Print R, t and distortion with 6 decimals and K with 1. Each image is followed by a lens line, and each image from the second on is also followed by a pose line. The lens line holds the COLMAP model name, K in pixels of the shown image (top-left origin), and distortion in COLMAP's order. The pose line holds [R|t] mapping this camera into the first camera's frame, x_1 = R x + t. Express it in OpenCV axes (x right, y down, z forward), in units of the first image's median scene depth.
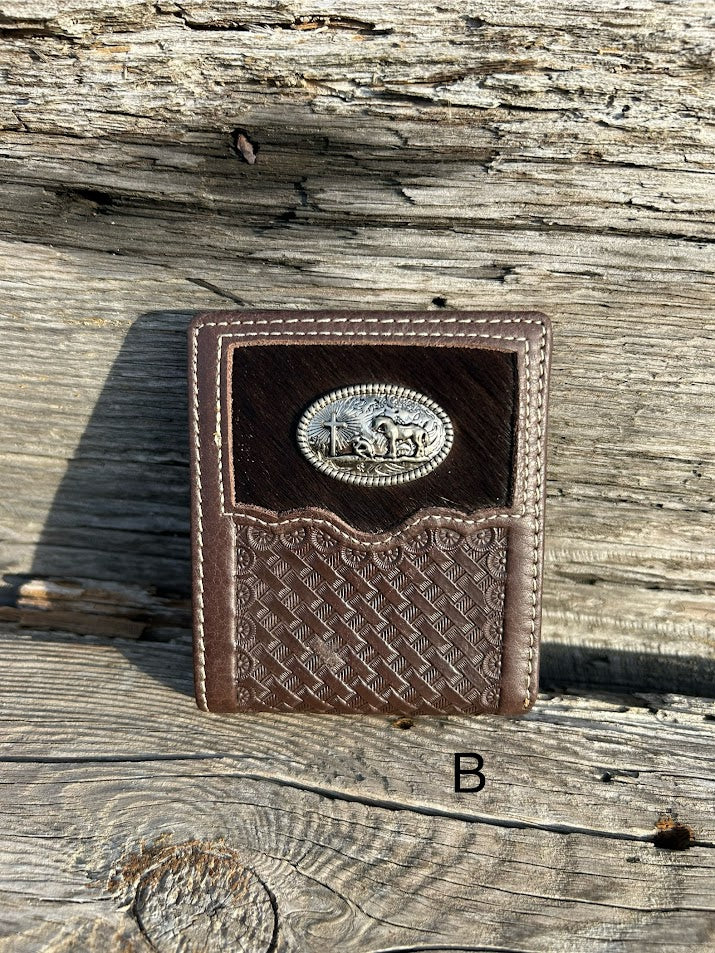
lens RADIAL K [[748.7, 0, 350.2], [0, 748.7, 477.5], [0, 0, 1]] dist [-0.023832, -0.004169]
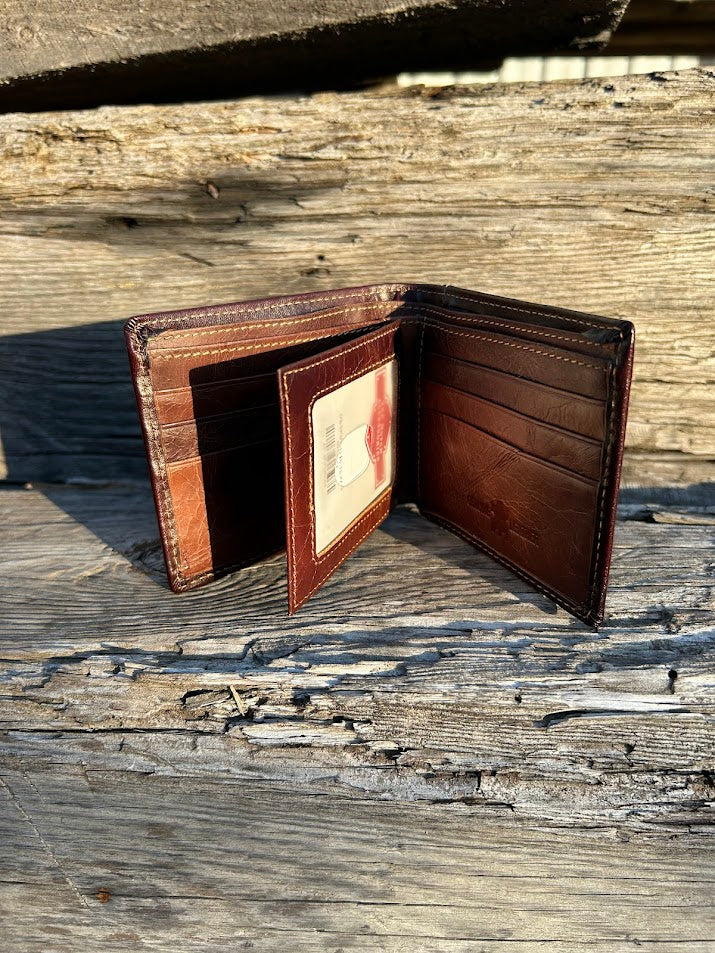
lens RADIAL K [[748.7, 0, 365.5], [0, 748.7, 485.3], [0, 0, 1]] dist [-0.023832, -0.004169]
pose [[0.998592, -0.048140, 0.022267, 0.160480], [0.052338, 0.962429, -0.266442, 0.771741], [-0.008603, 0.267232, 0.963594, -0.573427]]
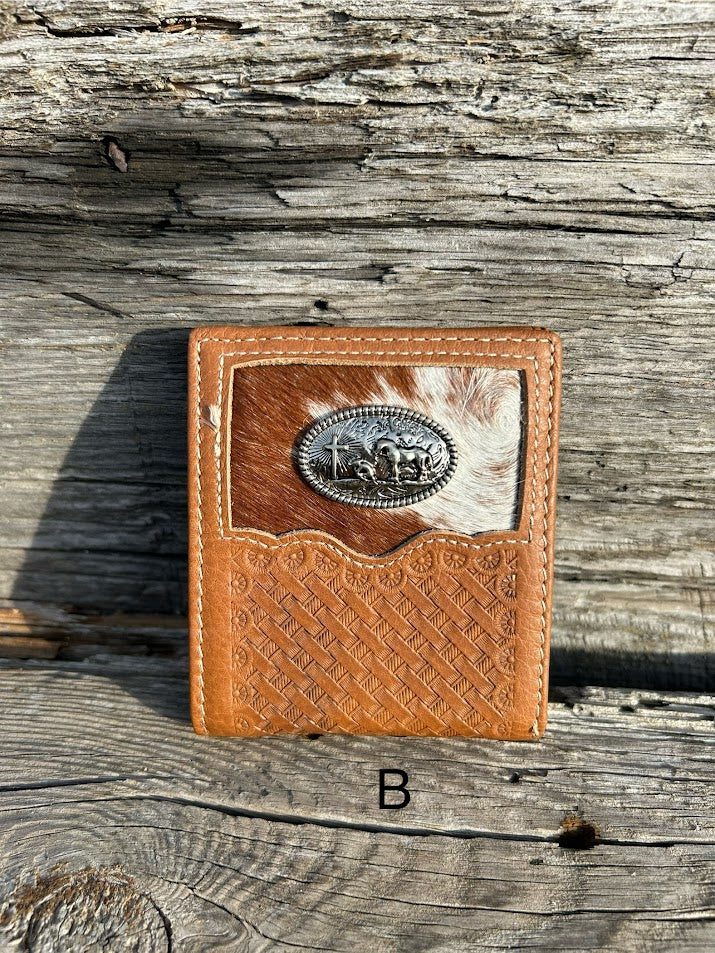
lens RADIAL K [[748.7, 0, 355.2], [0, 748.7, 472.1], [0, 0, 1]] dist [-0.023832, -0.004169]
pose [[0.998463, -0.051091, 0.021493, 0.133162], [0.050929, 0.998670, 0.008011, -0.021519], [-0.021873, -0.006904, 0.999737, 0.017586]]
